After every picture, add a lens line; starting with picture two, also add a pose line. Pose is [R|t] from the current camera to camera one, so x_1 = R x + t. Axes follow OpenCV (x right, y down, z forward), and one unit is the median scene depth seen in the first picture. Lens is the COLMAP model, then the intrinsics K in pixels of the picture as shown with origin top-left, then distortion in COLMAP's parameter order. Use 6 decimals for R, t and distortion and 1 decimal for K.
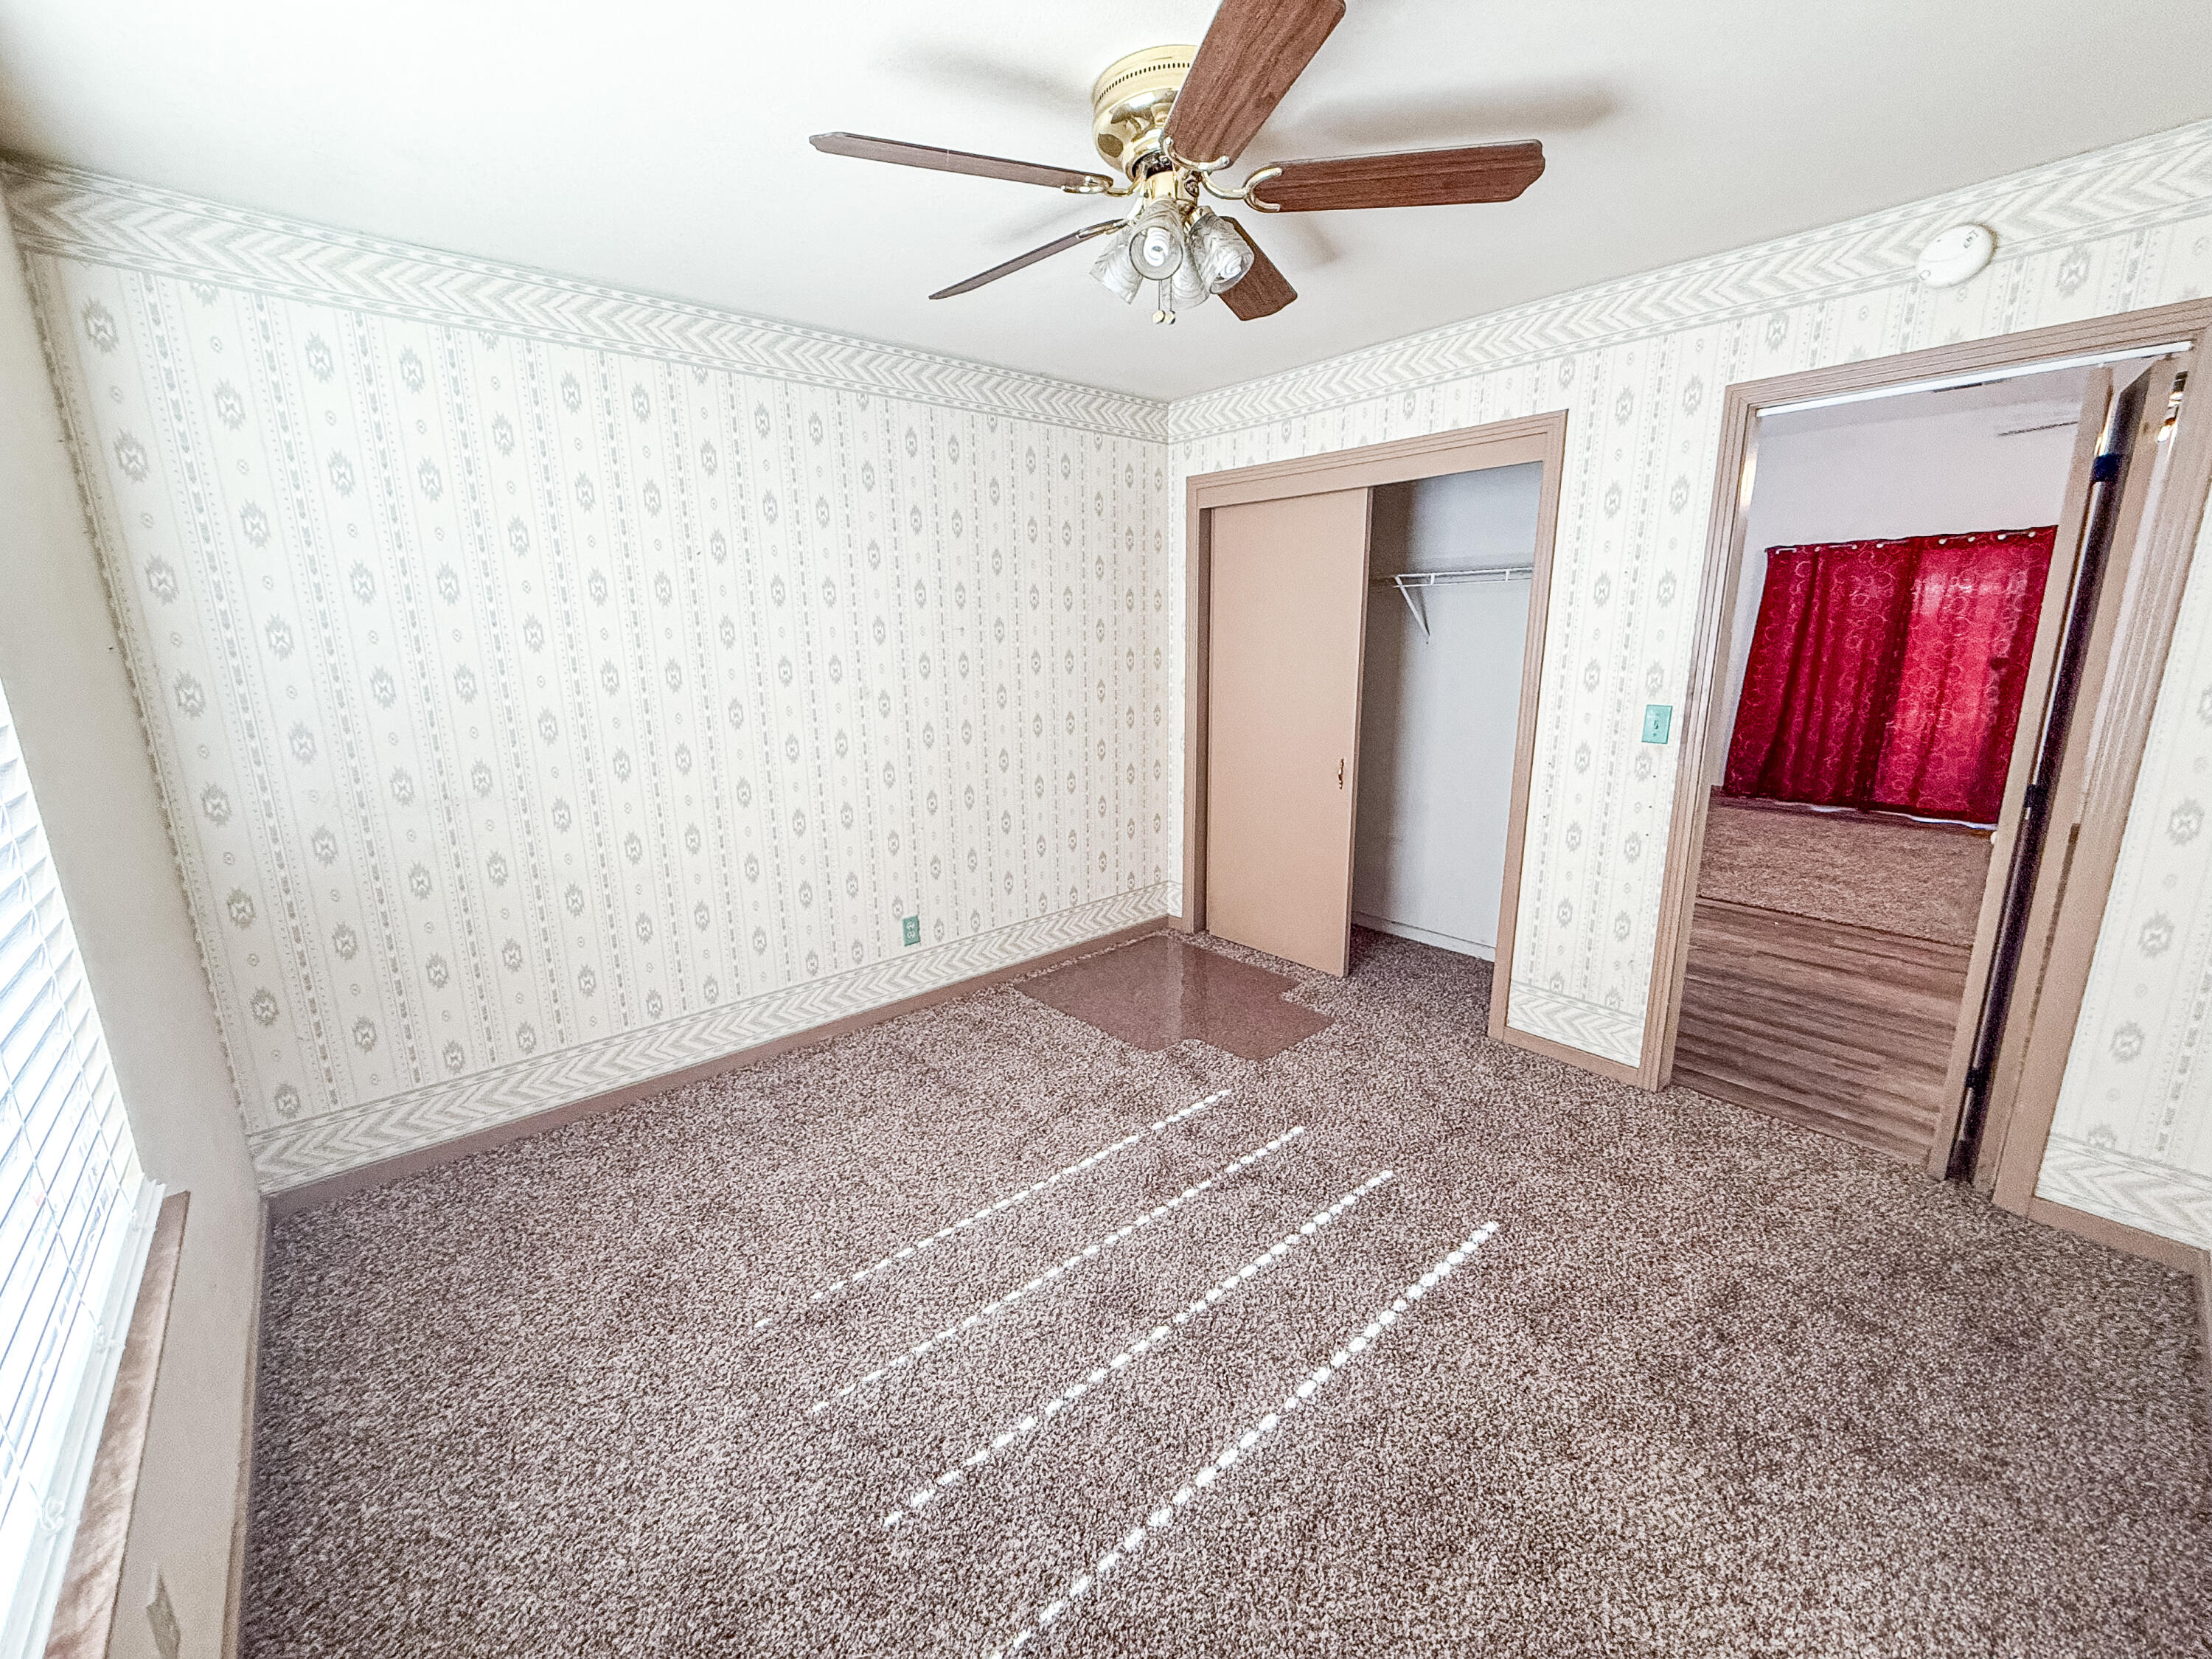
lens RADIAL K [[891.7, 0, 1101.9], [0, 891.7, 831.9], [0, 0, 1]] dist [0.000271, -0.000028]
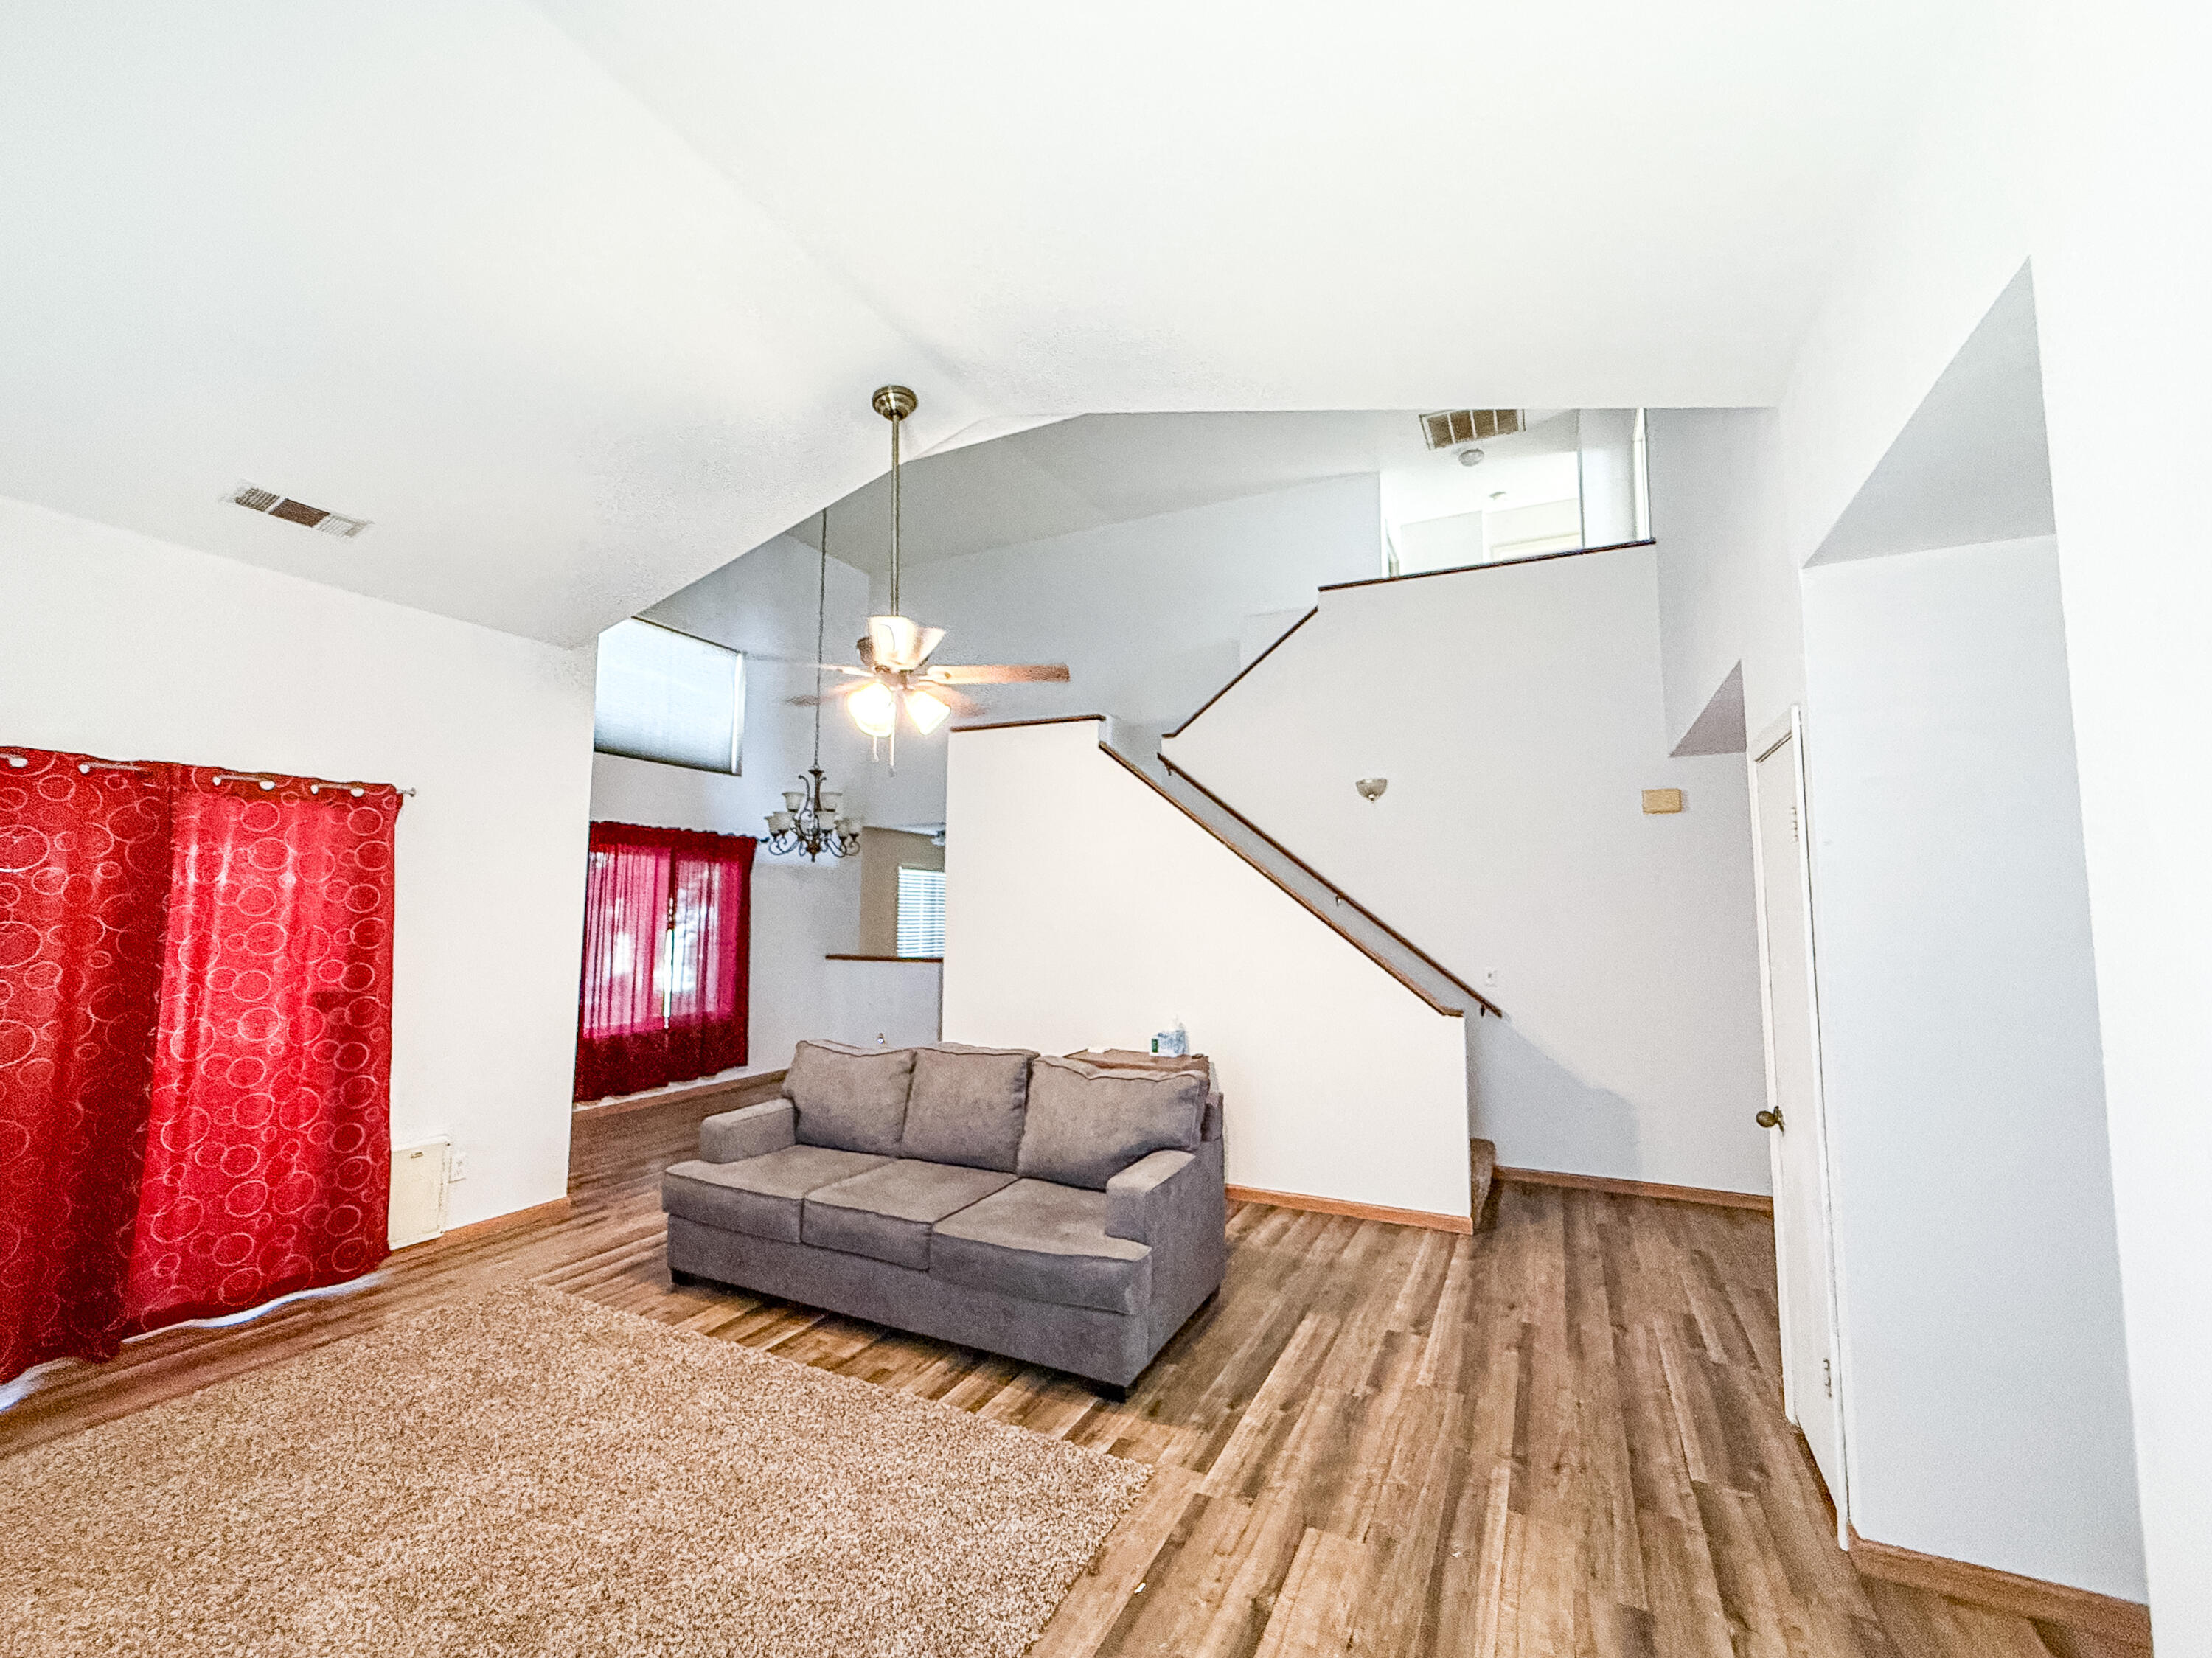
lens RADIAL K [[902.1, 0, 1104.9], [0, 902.1, 827.8], [0, 0, 1]] dist [-0.001004, 0.000254]
pose [[-0.381567, 0.097996, 0.919132, 0.247554], [0.204817, 0.978610, -0.019310, -0.174375], [-0.901364, 0.180885, -0.393477, 0.716050]]
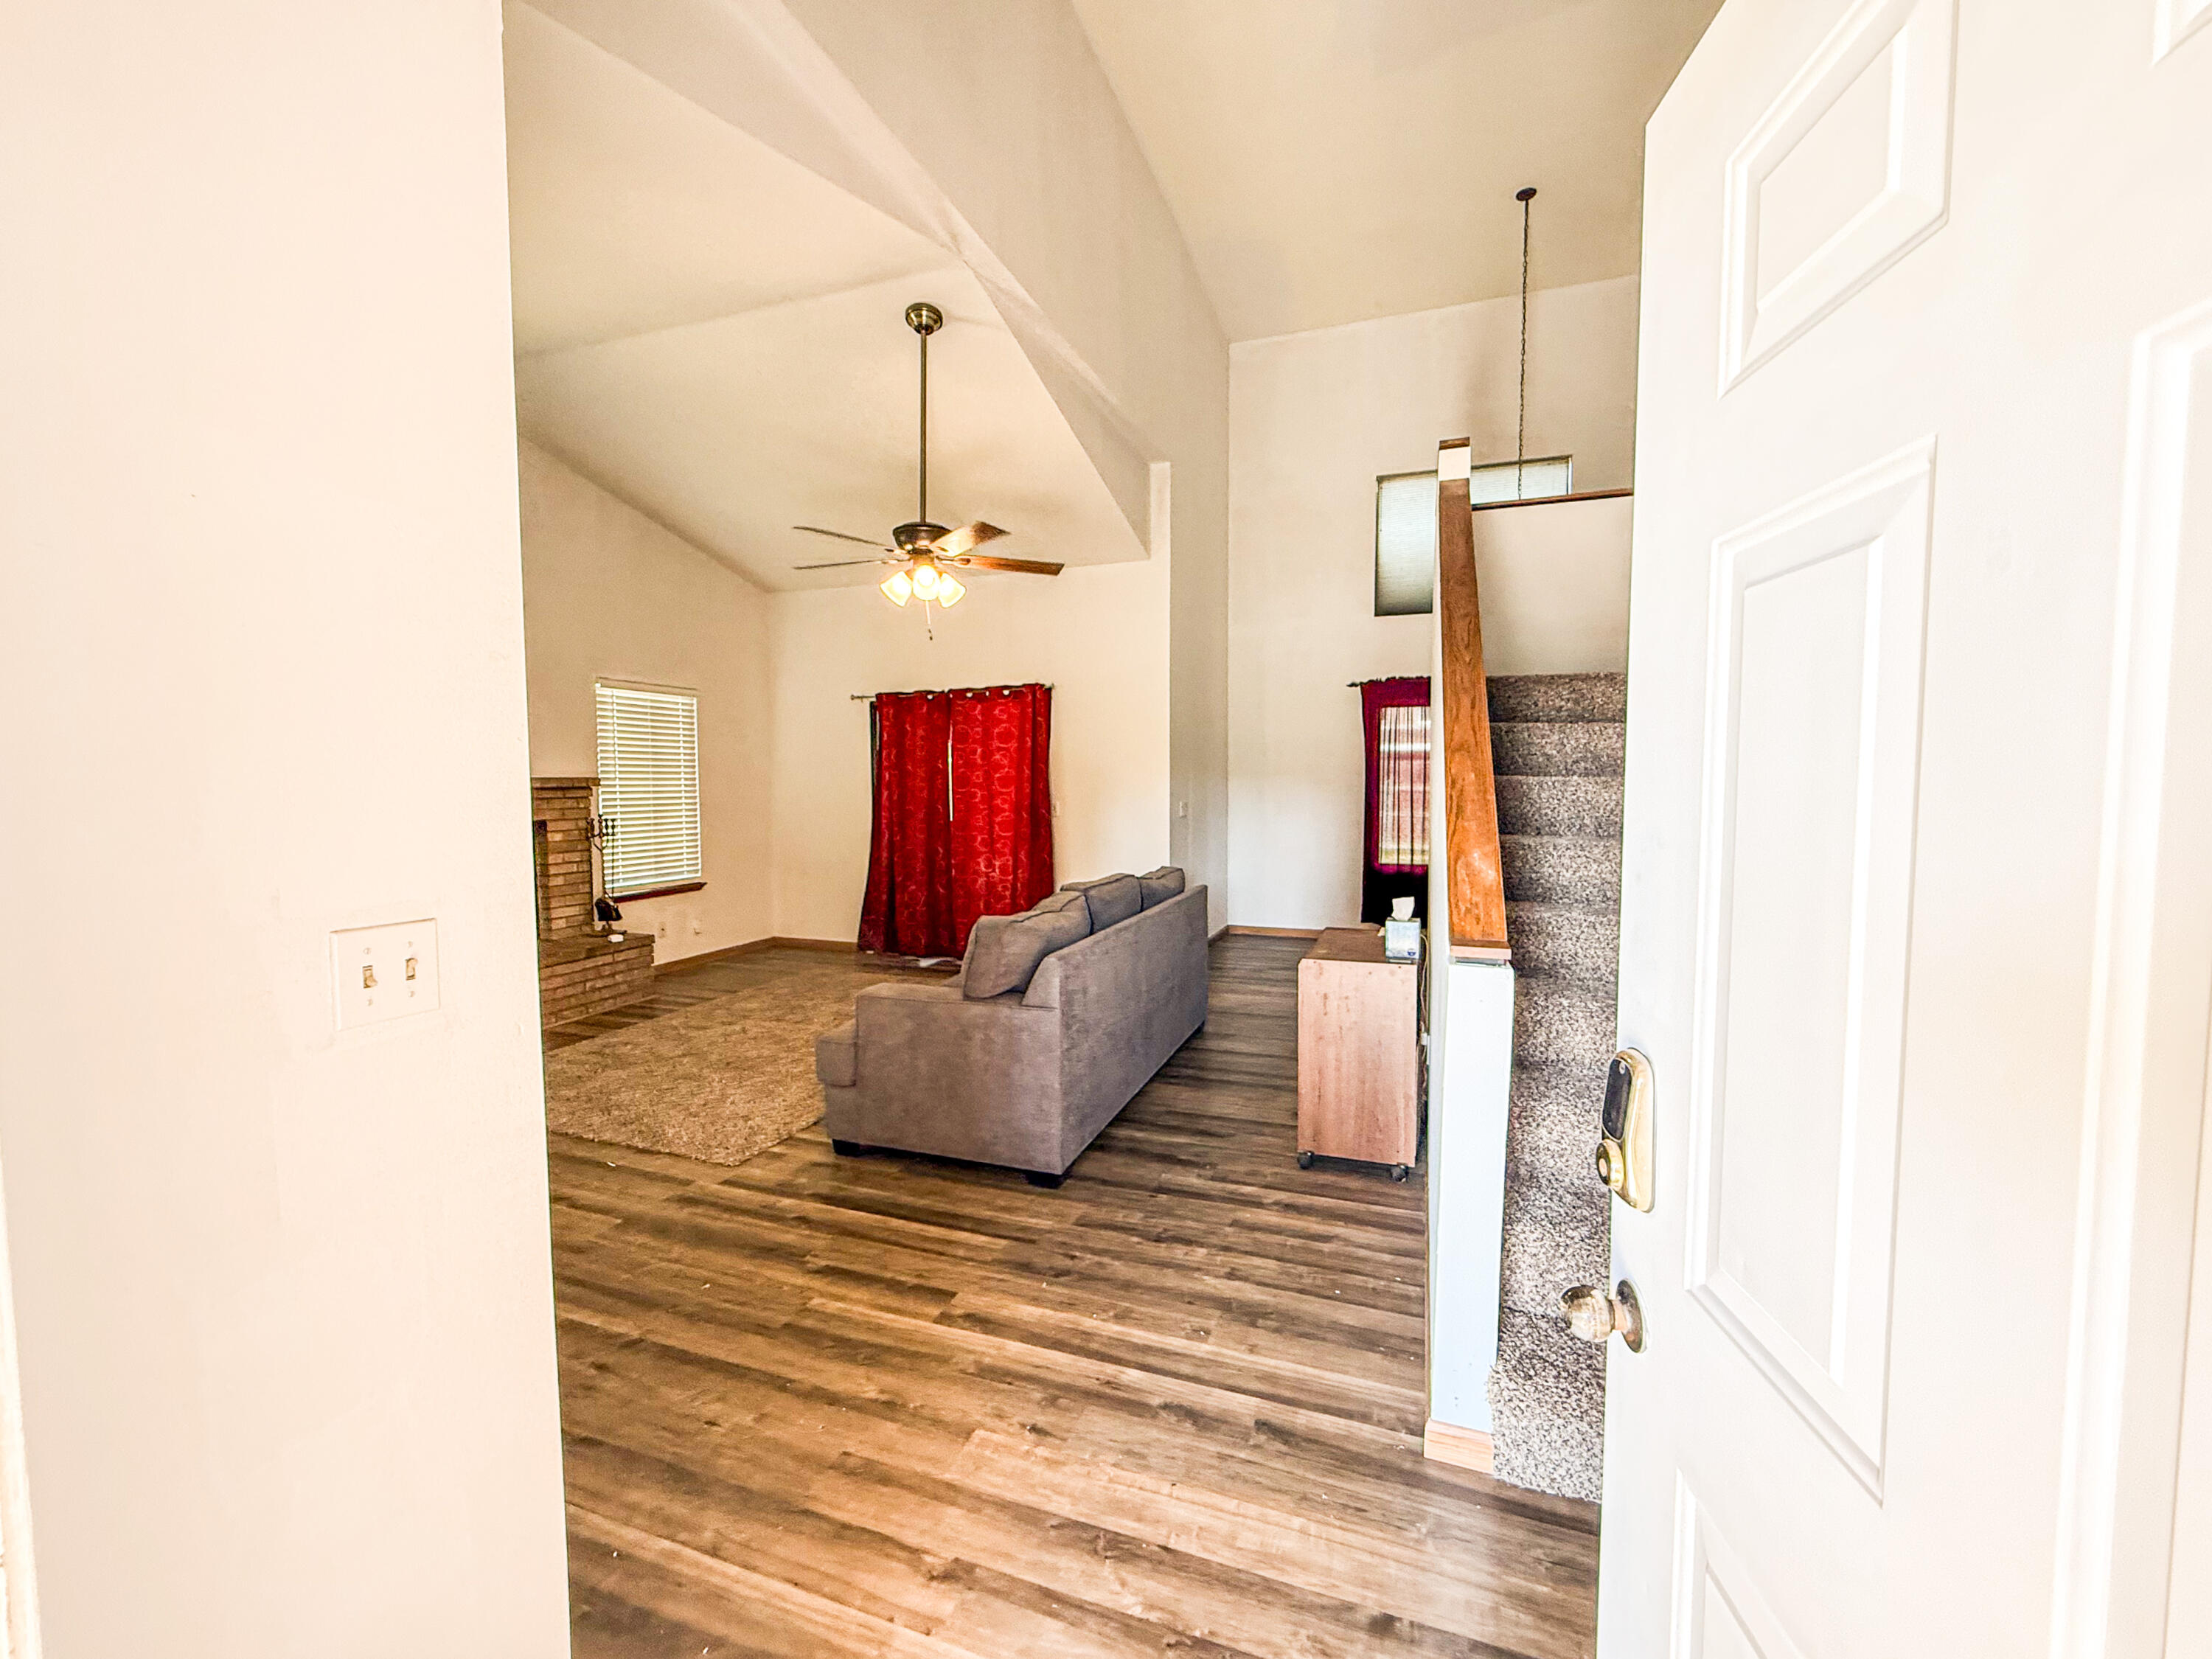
lens RADIAL K [[902.1, 0, 1104.9], [0, 902.1, 828.3], [0, 0, 1]] dist [-0.001004, 0.000254]
pose [[0.878030, -0.018541, 0.478247, 0.554880], [0.099632, 0.984439, -0.144754, -0.006457], [-0.468121, 0.174747, 0.866214, 0.048536]]
